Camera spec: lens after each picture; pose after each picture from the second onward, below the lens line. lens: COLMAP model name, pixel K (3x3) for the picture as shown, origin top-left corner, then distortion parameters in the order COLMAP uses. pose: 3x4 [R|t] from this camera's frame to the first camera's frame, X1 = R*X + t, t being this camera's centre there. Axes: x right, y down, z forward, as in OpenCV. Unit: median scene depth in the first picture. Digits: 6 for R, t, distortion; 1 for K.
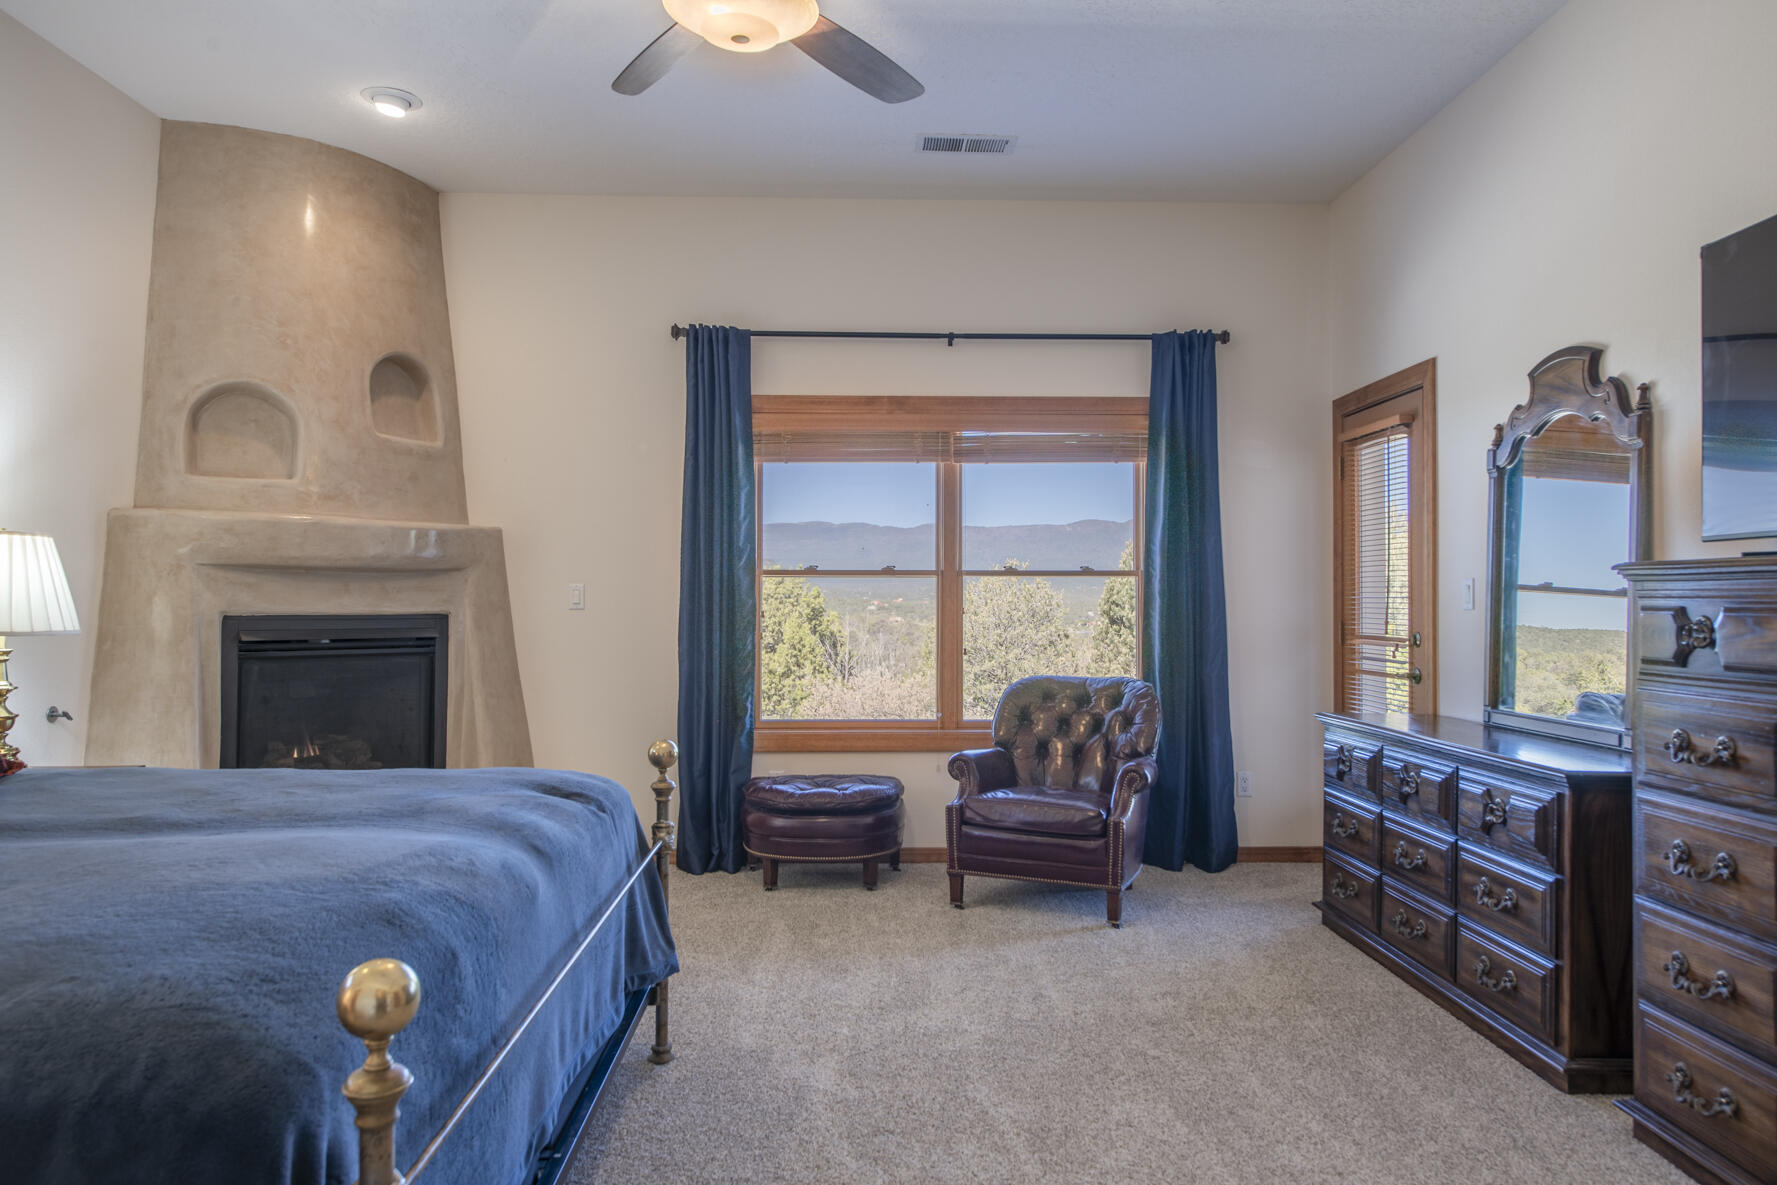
lens RADIAL K [[1178.4, 0, 895.9], [0, 1178.4, 581.2], [0, 0, 1]] dist [-0.002538, -0.001354]
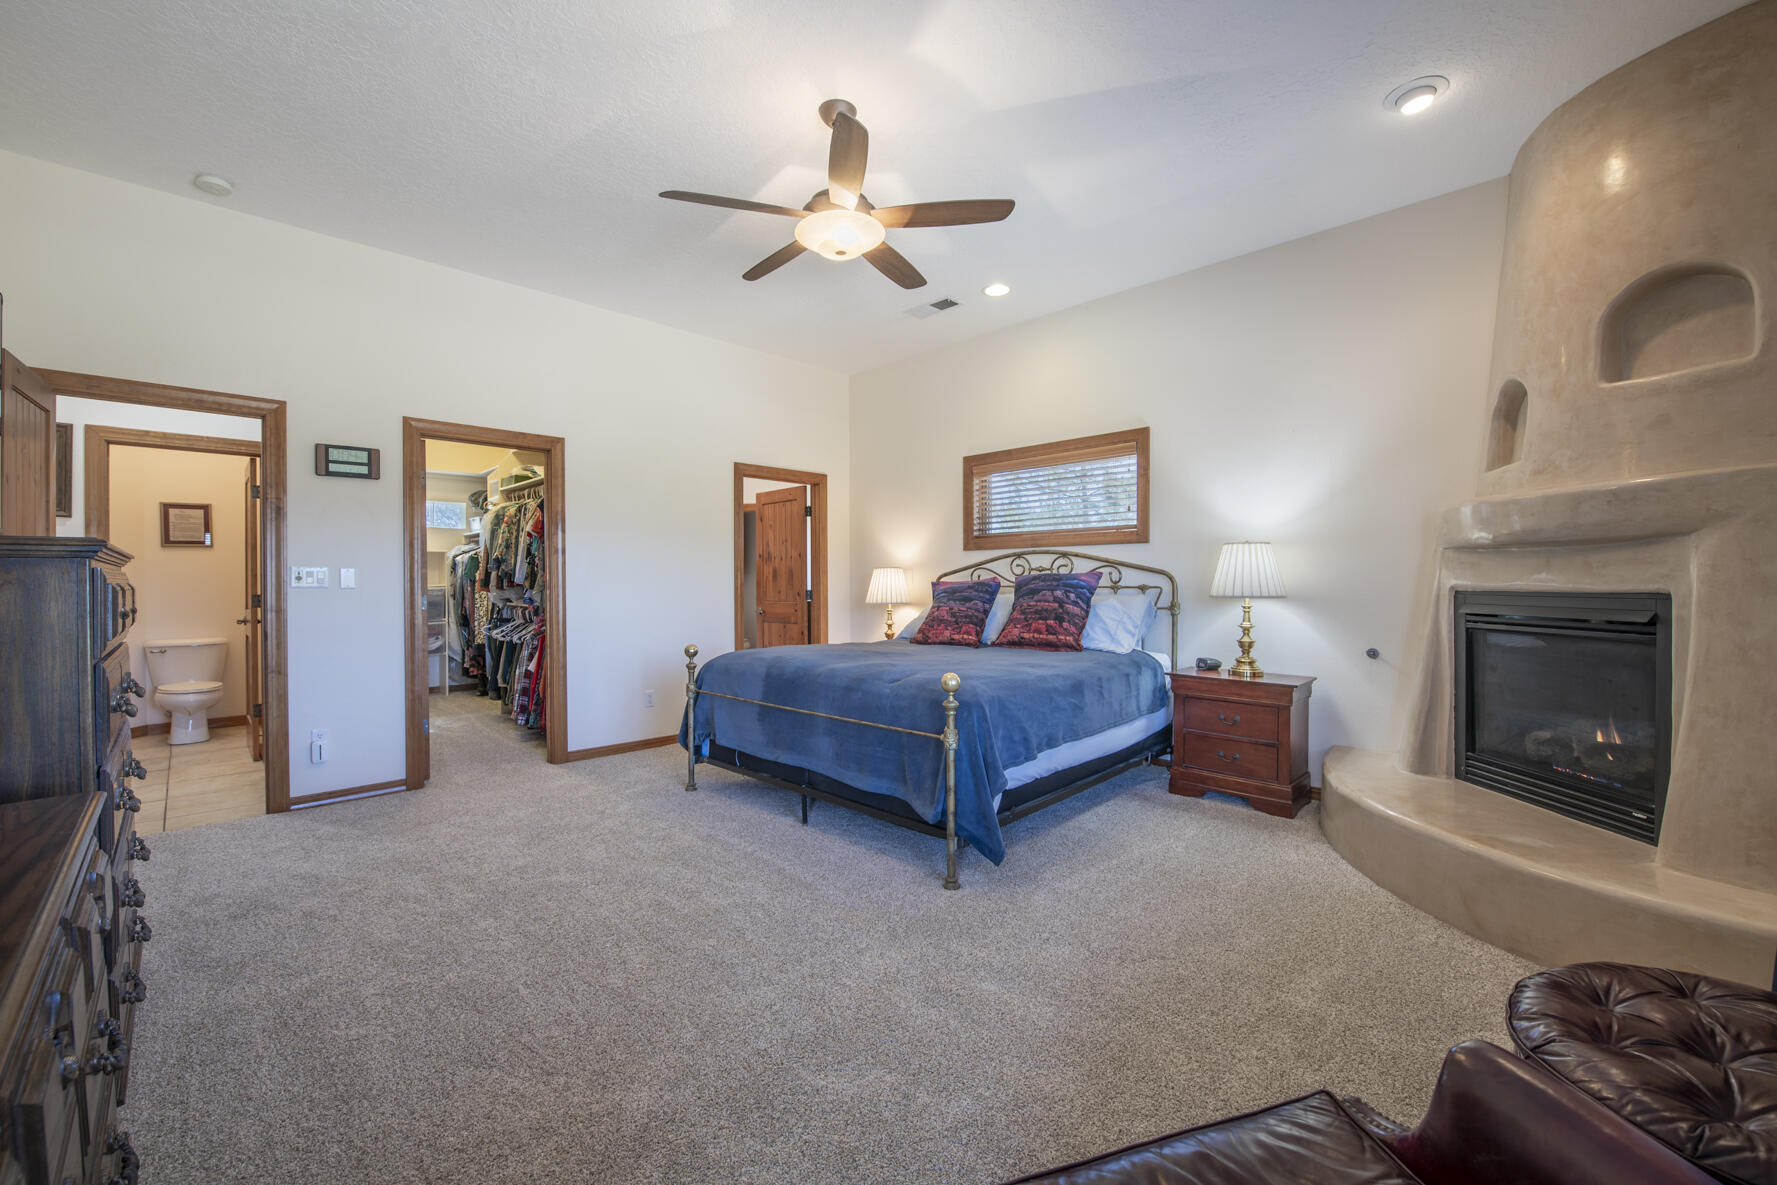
lens RADIAL K [[715.8, 0, 906.6], [0, 715.8, 581.2], [0, 0, 1]] dist [-0.022467, -0.000251]
pose [[-0.722897, 0.004433, -0.690941, 0.301218], [0.020782, 0.999666, -0.015329, 0.017703], [0.690643, -0.025441, -0.722748, 1.044332]]
